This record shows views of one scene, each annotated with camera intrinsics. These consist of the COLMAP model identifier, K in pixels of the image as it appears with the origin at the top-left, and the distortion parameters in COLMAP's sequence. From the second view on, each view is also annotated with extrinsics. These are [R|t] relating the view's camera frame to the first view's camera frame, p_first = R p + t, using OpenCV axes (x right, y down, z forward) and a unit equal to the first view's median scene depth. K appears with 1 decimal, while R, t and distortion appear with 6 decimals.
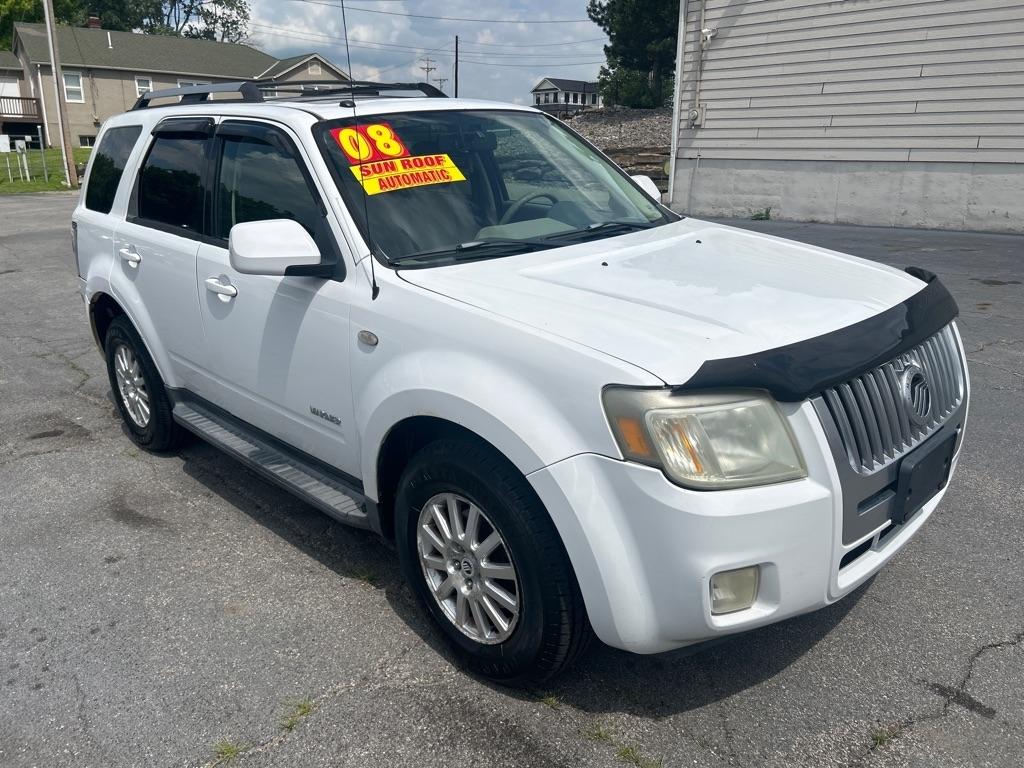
lens RADIAL K [[776.2, 0, 515.4], [0, 776.2, 389.3], [0, 0, 1]] dist [0.051529, -0.069453]
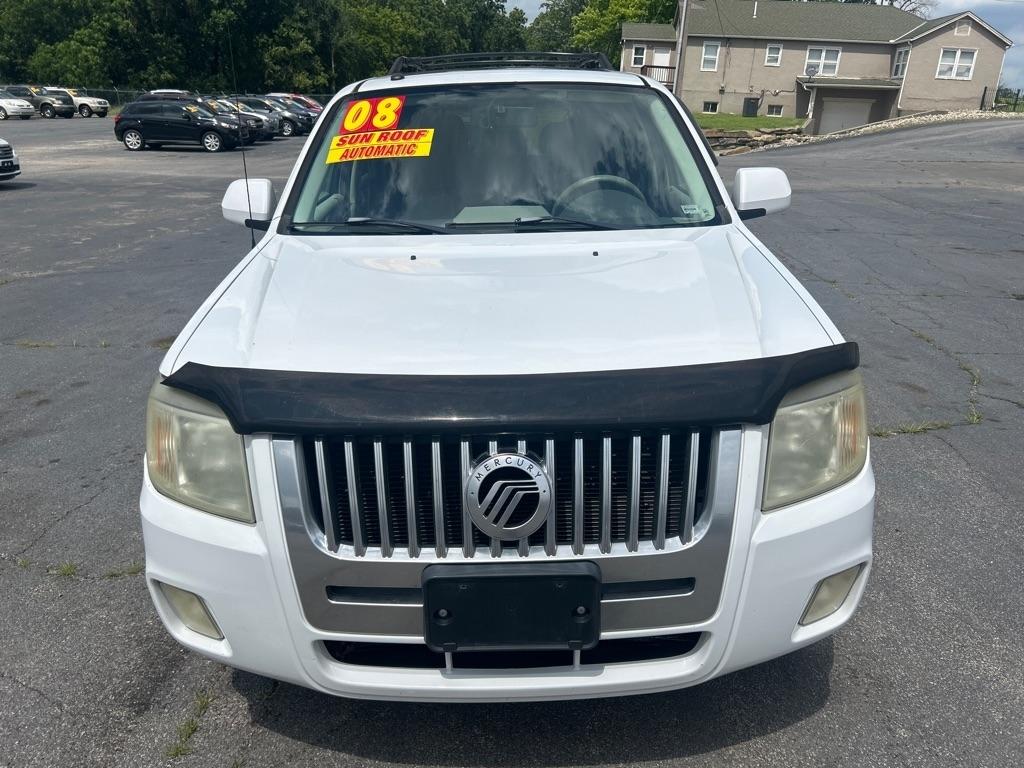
lens RADIAL K [[776.2, 0, 515.4], [0, 776.2, 389.3], [0, 0, 1]] dist [0.051529, -0.069453]
pose [[0.714441, 0.254793, -0.651655, 0.782782], [-0.230143, 0.965092, 0.125028, -0.144580], [0.660763, 0.060649, 0.748140, 0.387944]]
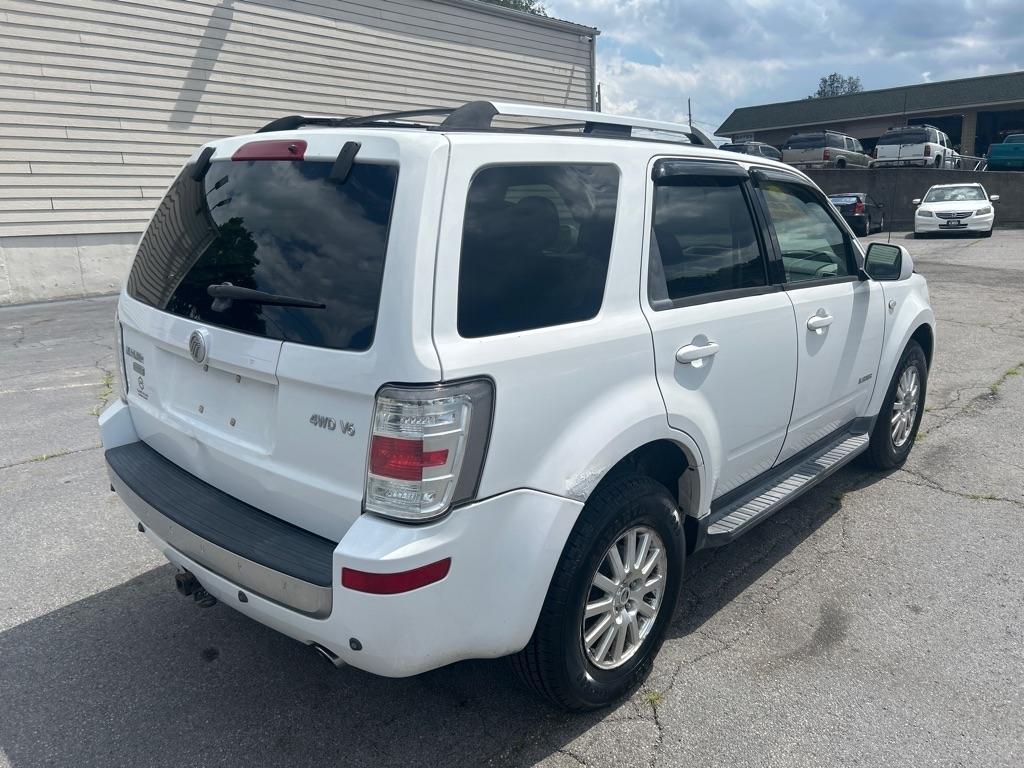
lens RADIAL K [[776.2, 0, 515.4], [0, 776.2, 389.3], [0, 0, 1]] dist [0.051529, -0.069453]
pose [[-0.068526, -0.222951, 0.972418, -1.643688], [0.321951, 0.917619, 0.233075, -0.501257], [-0.944273, 0.329042, 0.008899, 1.651376]]
